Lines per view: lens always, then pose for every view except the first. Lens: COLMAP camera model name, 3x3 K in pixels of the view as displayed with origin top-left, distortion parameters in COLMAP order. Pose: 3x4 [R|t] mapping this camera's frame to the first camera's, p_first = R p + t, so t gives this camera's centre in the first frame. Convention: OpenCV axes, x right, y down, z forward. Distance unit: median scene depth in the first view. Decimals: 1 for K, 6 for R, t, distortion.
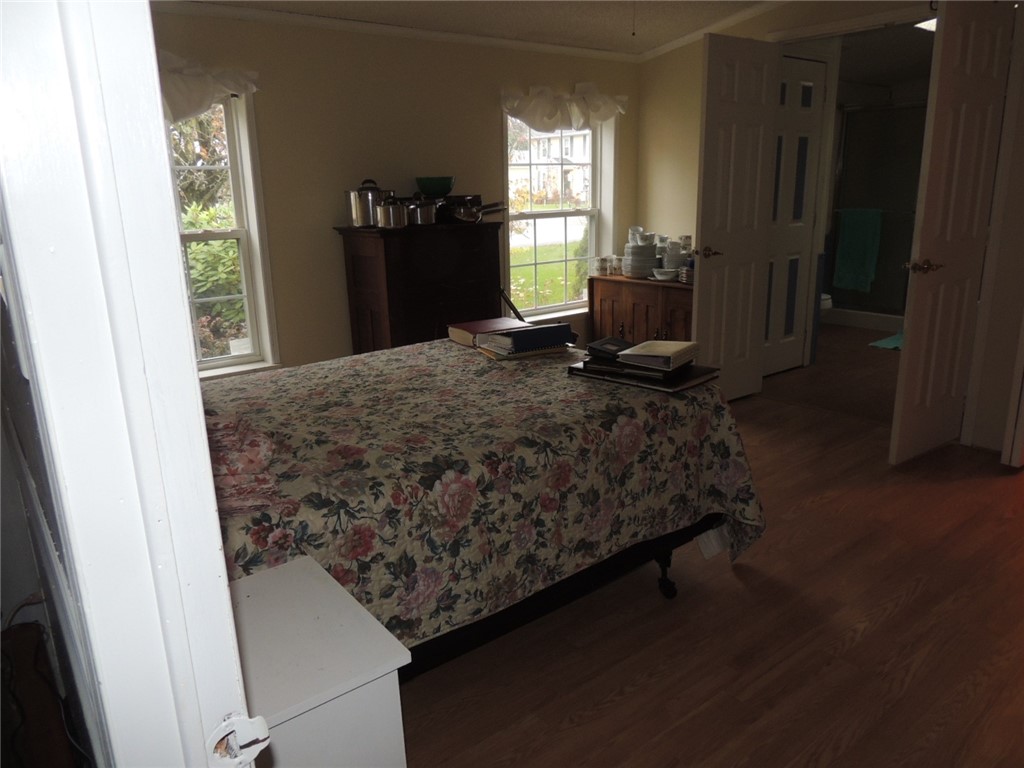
lens RADIAL K [[729.7, 0, 510.9], [0, 729.7, 386.7], [0, 0, 1]] dist [-0.020472, -0.004555]
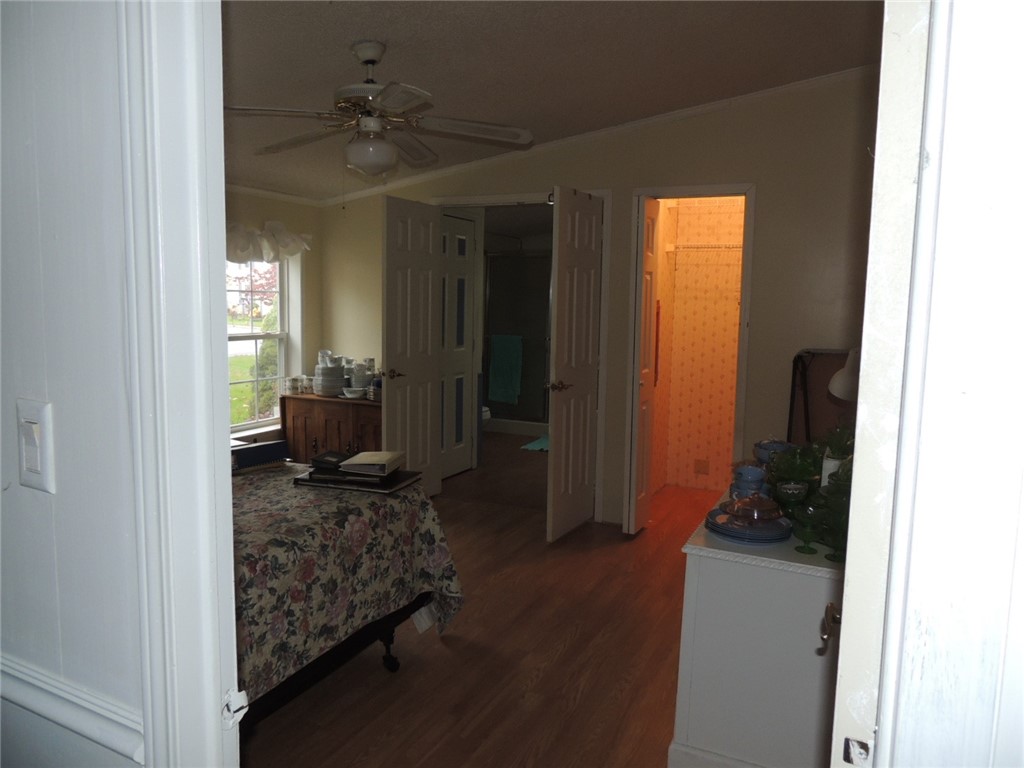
lens RADIAL K [[729.7, 0, 510.6], [0, 729.7, 385.8], [0, 0, 1]] dist [-0.020472, -0.004555]
pose [[0.898073, -0.006945, 0.439792, -0.098189], [0.074773, 0.987732, -0.137090, 0.009665], [-0.433445, 0.156002, 0.887575, -0.149441]]
